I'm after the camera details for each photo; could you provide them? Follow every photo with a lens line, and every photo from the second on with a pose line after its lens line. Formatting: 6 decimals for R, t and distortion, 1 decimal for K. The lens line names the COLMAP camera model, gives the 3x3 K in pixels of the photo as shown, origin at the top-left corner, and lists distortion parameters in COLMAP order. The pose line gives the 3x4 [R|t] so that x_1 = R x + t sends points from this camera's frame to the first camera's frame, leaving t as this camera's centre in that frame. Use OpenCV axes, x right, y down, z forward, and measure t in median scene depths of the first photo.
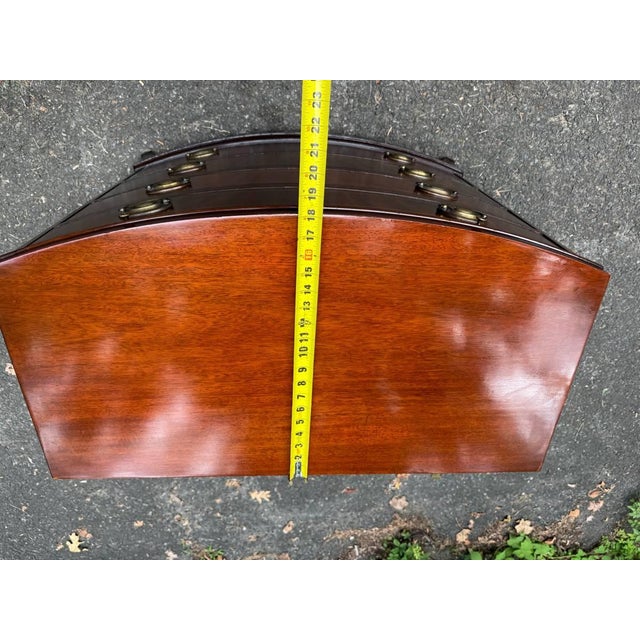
lens RADIAL K [[457.5, 0, 319.8], [0, 457.5, 320.6], [0, 0, 1]] dist [-0.010905, -0.003390]
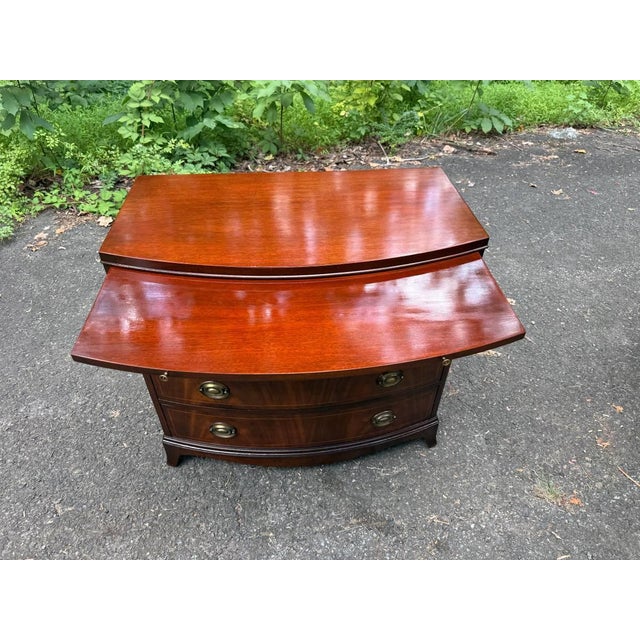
lens RADIAL K [[457.5, 0, 321.5], [0, 457.5, 313.8], [0, 0, 1]] dist [-0.010905, -0.003390]
pose [[-0.991230, 0.031931, -0.128228, 0.049153], [-0.075542, -0.933100, 0.351592, -0.400851], [-0.108423, 0.358196, 0.927330, -0.188414]]
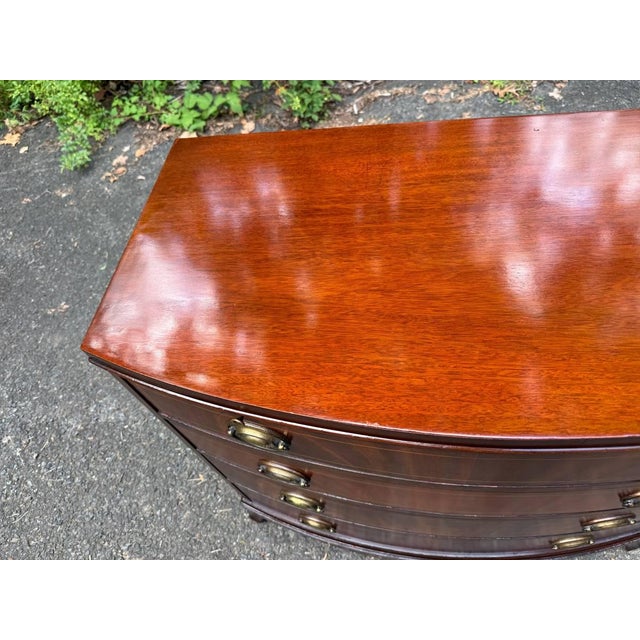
lens RADIAL K [[457.5, 0, 320.7], [0, 457.5, 315.5], [0, 0, 1]] dist [-0.010905, -0.003390]
pose [[-0.993026, -0.005275, 0.117779, 0.058081], [0.017373, -0.994640, 0.101928, -0.052653], [0.116610, 0.103263, 0.987795, 0.118738]]
